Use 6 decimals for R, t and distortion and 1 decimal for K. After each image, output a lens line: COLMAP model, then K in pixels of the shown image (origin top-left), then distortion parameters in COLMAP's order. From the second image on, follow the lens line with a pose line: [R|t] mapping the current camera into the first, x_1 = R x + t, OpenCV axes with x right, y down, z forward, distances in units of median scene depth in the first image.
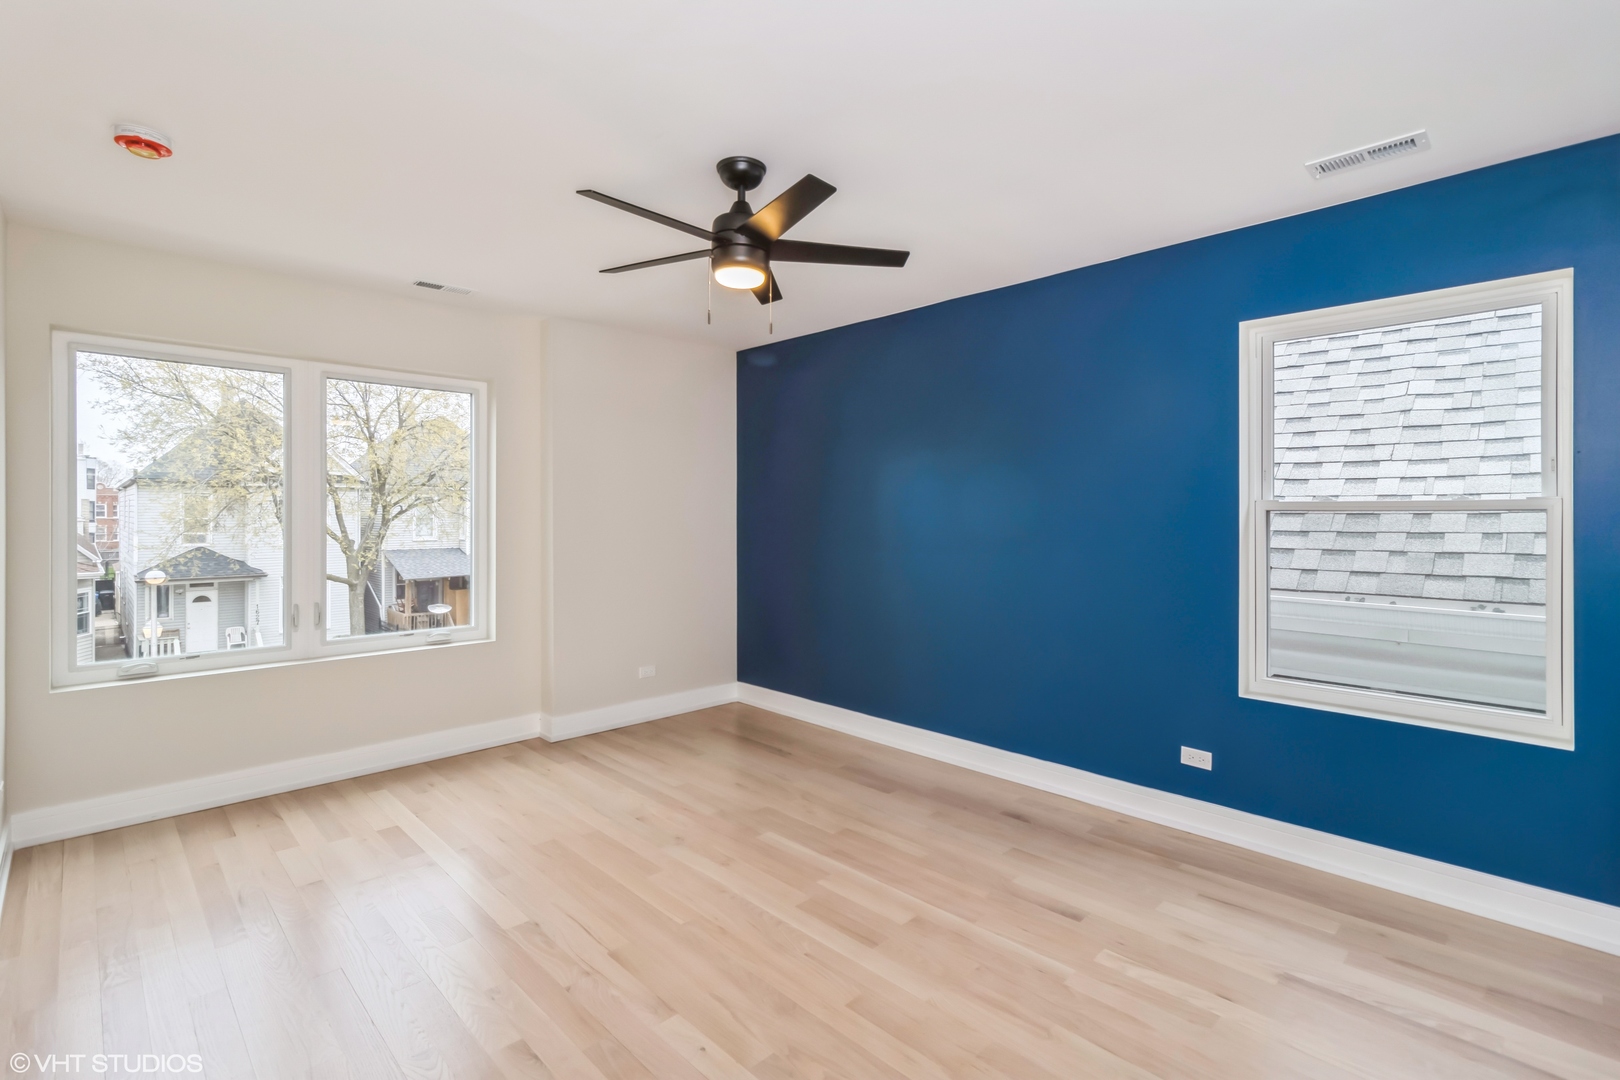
lens RADIAL K [[753.9, 0, 819.1], [0, 753.9, 533.0], [0, 0, 1]] dist [0.018972, -0.001116]
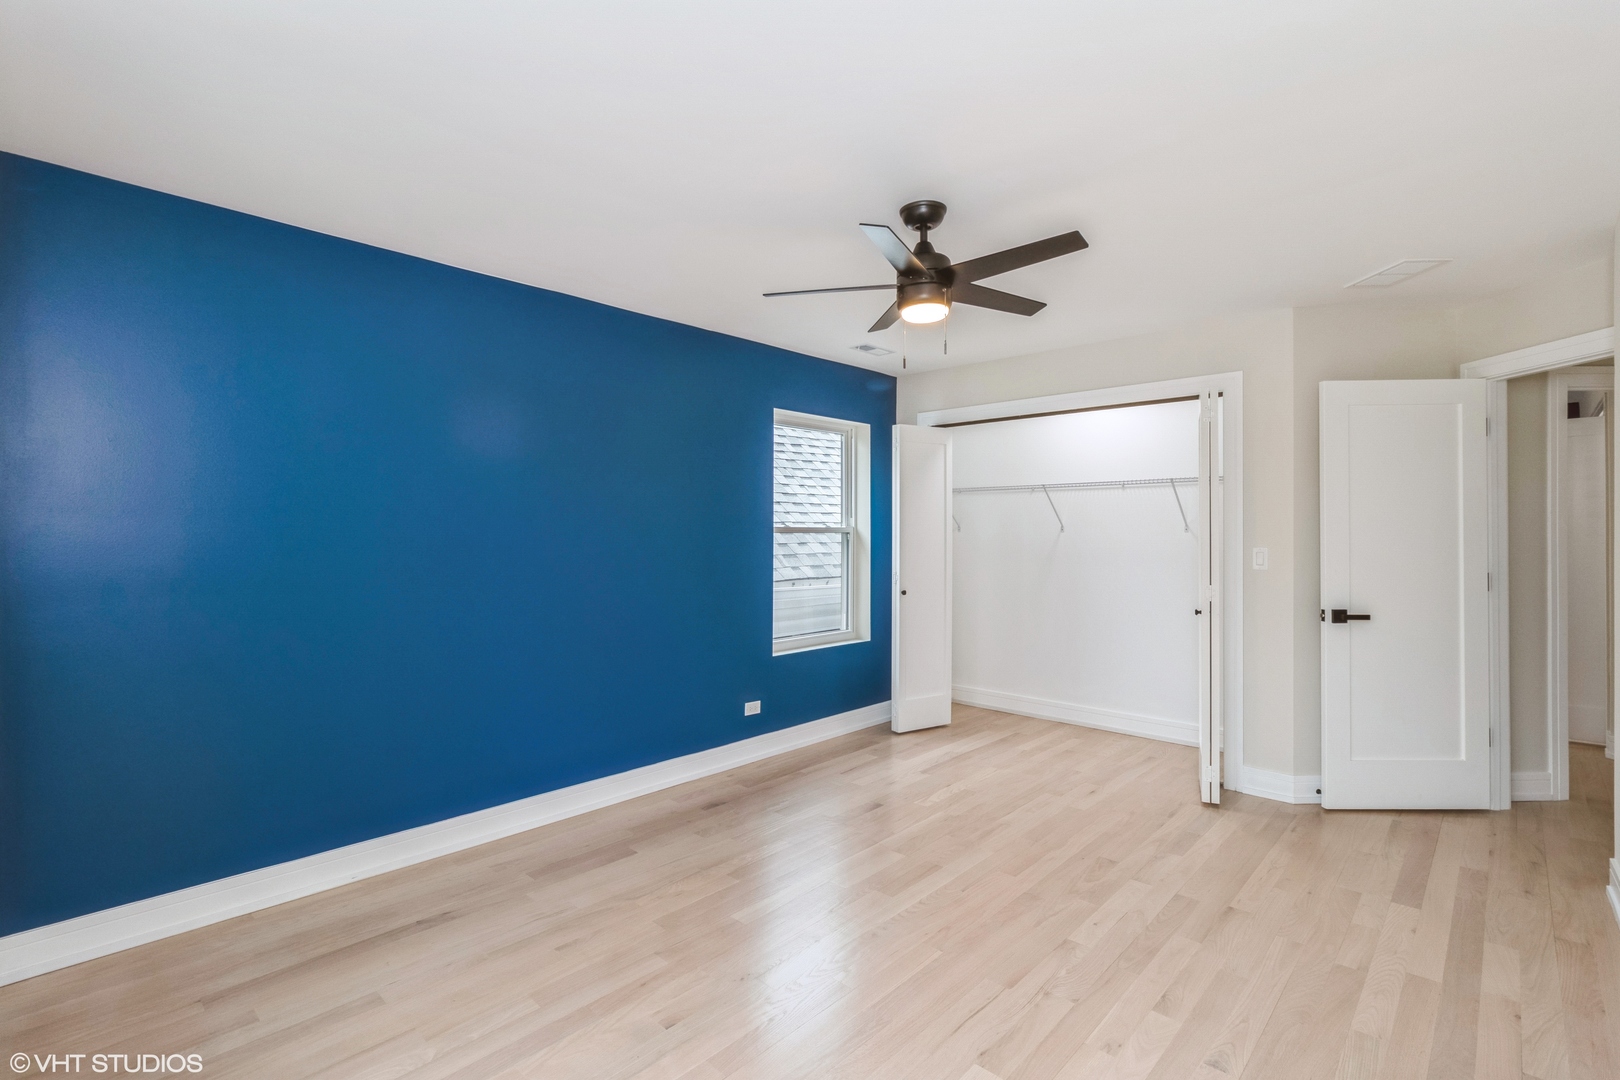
lens RADIAL K [[753.9, 0, 820.0], [0, 753.9, 531.4], [0, 0, 1]] dist [0.018972, -0.001116]
pose [[-0.061859, 0.009317, 0.998041, -1.131652], [0.019761, 0.999772, -0.008108, -0.021824], [-0.997889, 0.019221, -0.062029, 1.185182]]
